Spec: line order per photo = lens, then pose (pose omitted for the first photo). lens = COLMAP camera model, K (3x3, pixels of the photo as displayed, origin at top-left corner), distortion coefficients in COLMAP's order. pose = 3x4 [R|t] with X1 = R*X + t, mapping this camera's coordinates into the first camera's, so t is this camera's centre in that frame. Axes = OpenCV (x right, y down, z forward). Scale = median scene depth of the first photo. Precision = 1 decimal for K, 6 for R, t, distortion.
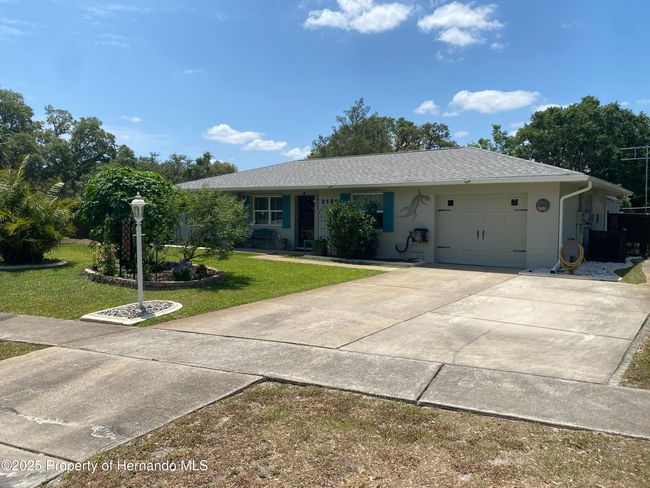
lens RADIAL K [[490.9, 0, 326.8], [0, 490.9, 244.1], [0, 0, 1]] dist [0.075538, 0.004320]
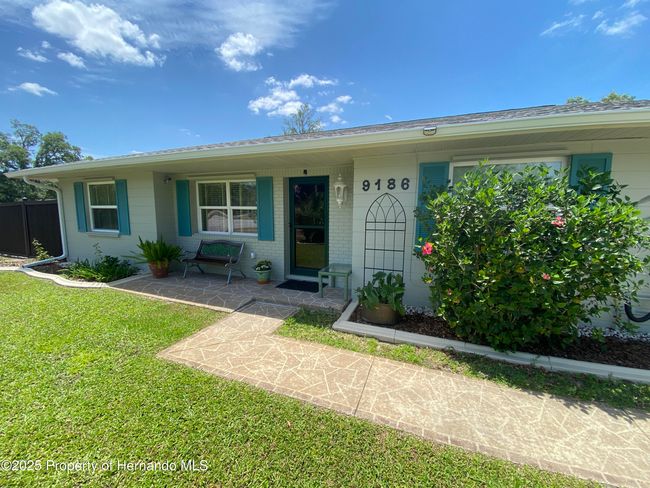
lens RADIAL K [[265.8, 0, 322.0], [0, 265.8, 244.0], [0, 0, 1]] dist [-0.007982, -0.002745]
pose [[0.963687, -0.034773, 0.264760, -0.030374], [0.017870, 0.997660, 0.065989, -0.013865], [-0.266436, -0.058861, 0.962054, 0.214817]]
